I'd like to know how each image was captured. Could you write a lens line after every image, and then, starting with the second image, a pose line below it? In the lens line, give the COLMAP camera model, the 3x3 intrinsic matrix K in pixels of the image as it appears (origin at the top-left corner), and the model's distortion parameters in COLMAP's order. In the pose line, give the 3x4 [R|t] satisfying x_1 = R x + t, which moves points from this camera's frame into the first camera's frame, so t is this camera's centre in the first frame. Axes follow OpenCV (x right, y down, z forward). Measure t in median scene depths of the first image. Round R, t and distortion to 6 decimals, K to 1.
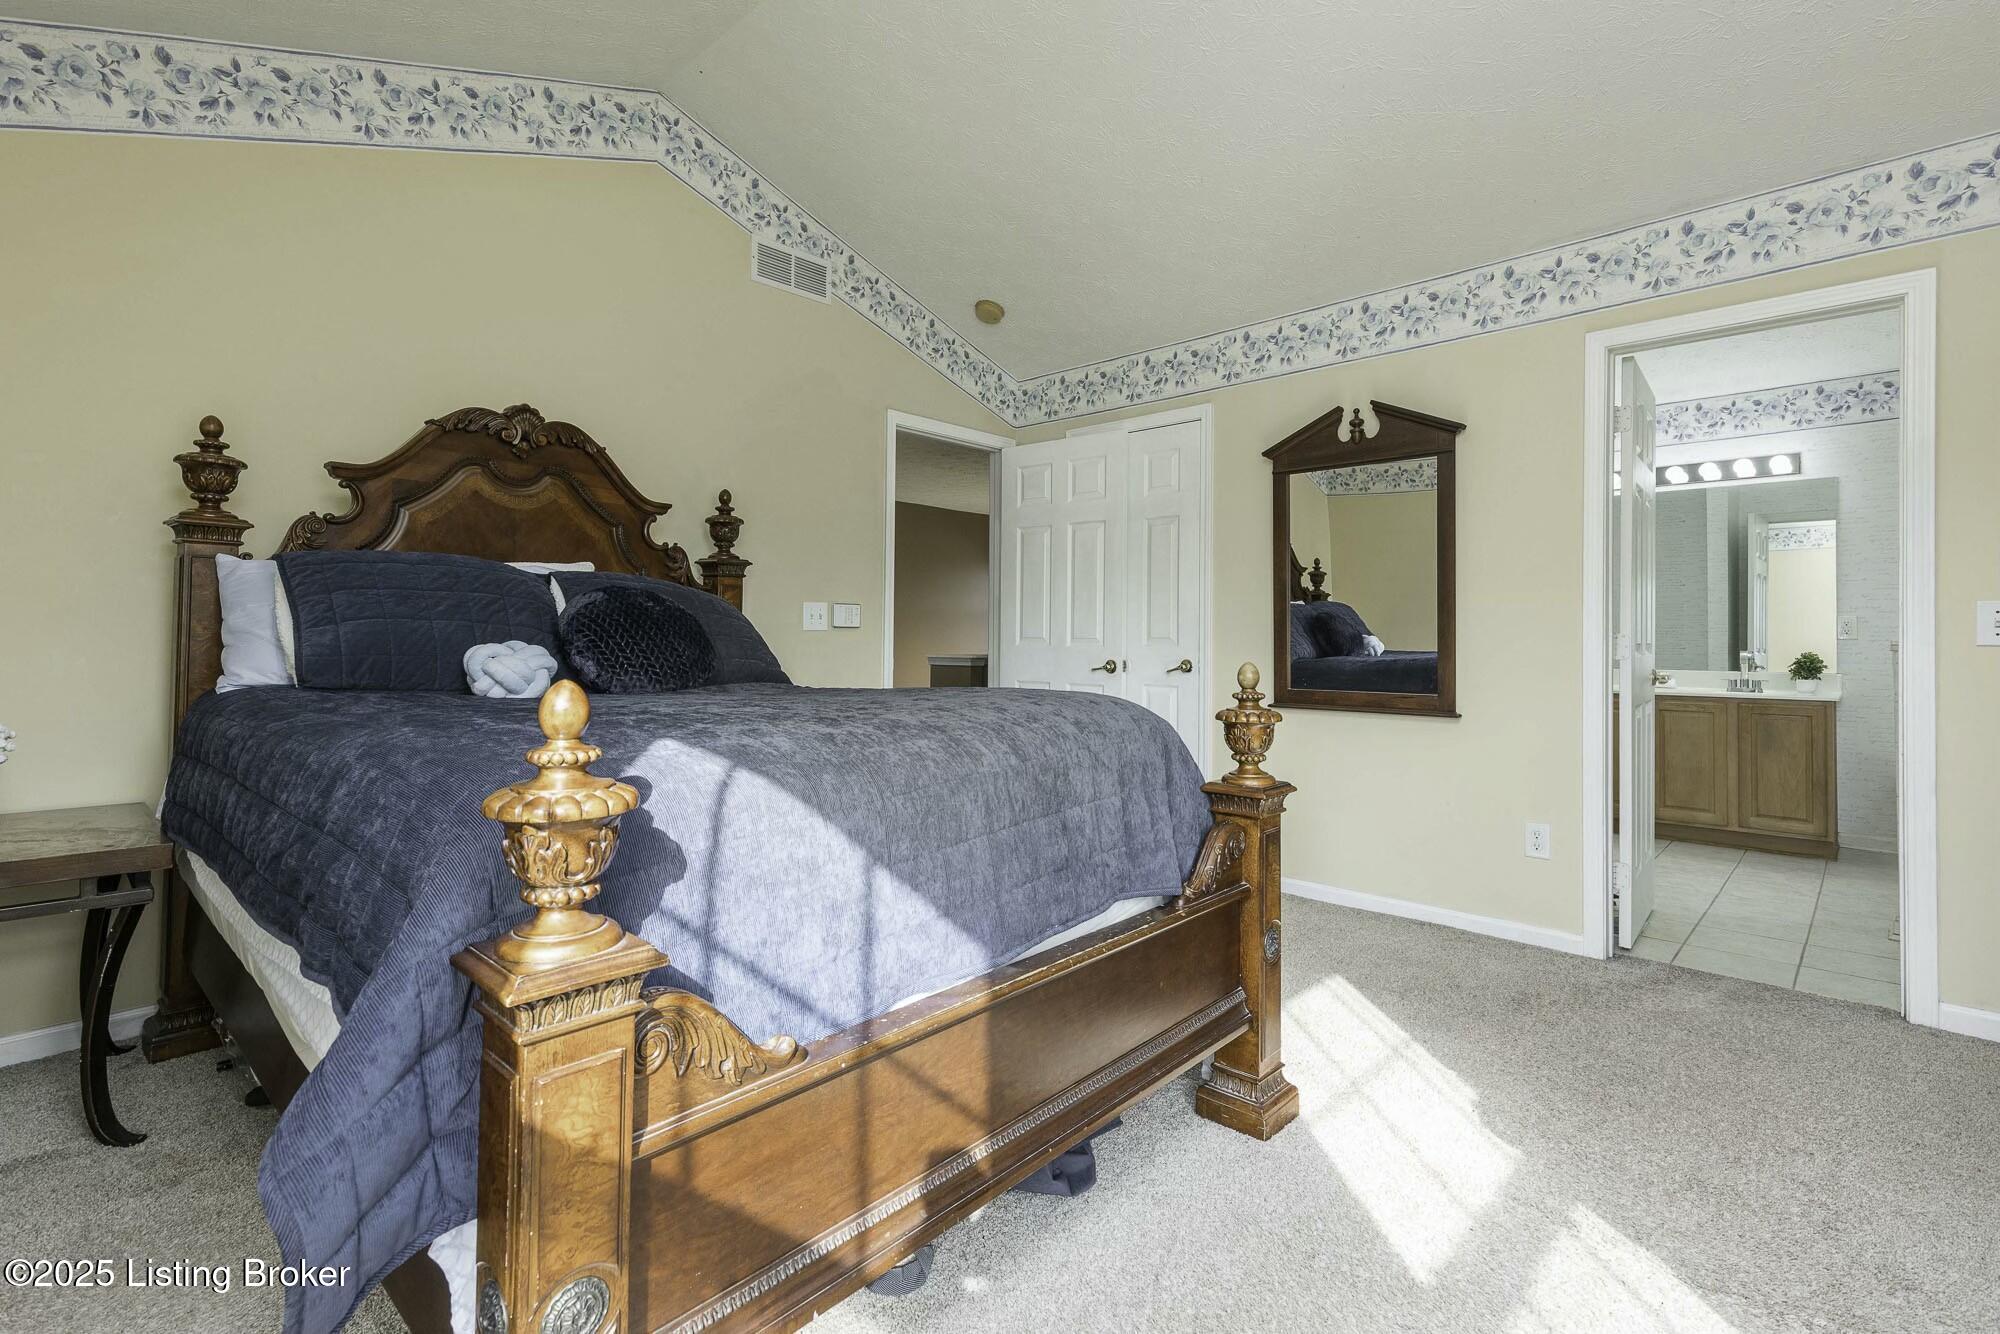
lens RADIAL K [[933.3, 0, 1000.9], [0, 933.3, 642.1], [0, 0, 1]] dist [0.000276, 0.000091]
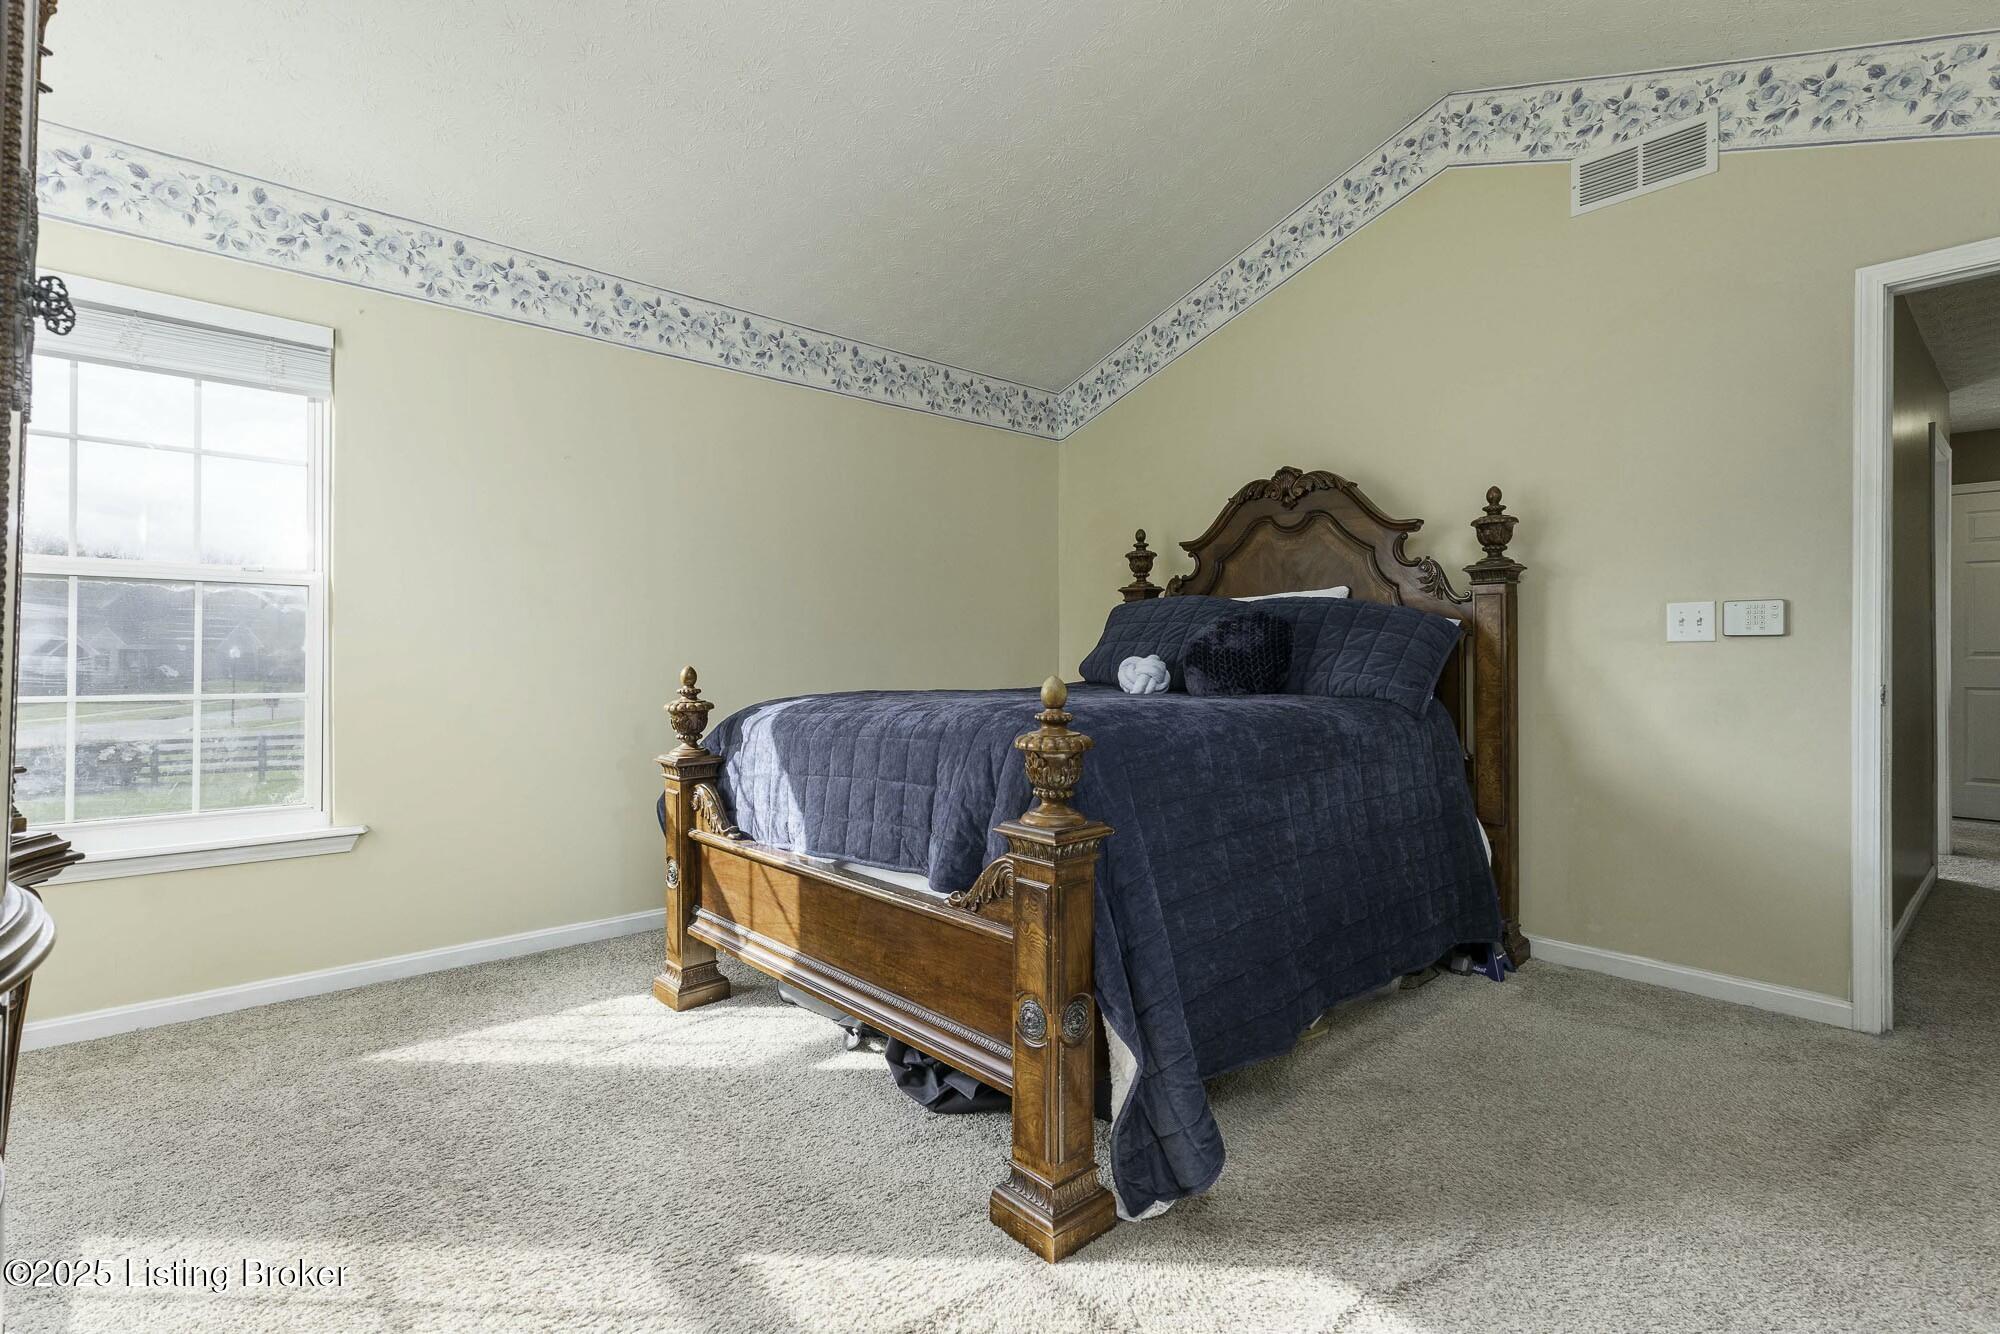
lens RADIAL K [[917.5, 0, 994.8], [0, 917.5, 681.6], [0, 0, 1]] dist [-0.001548, -0.000070]
pose [[-0.090589, 0.013737, -0.995794, 0.656407], [-0.011111, 0.999829, 0.014803, 0.016885], [0.995826, 0.012406, -0.090420, 0.636953]]
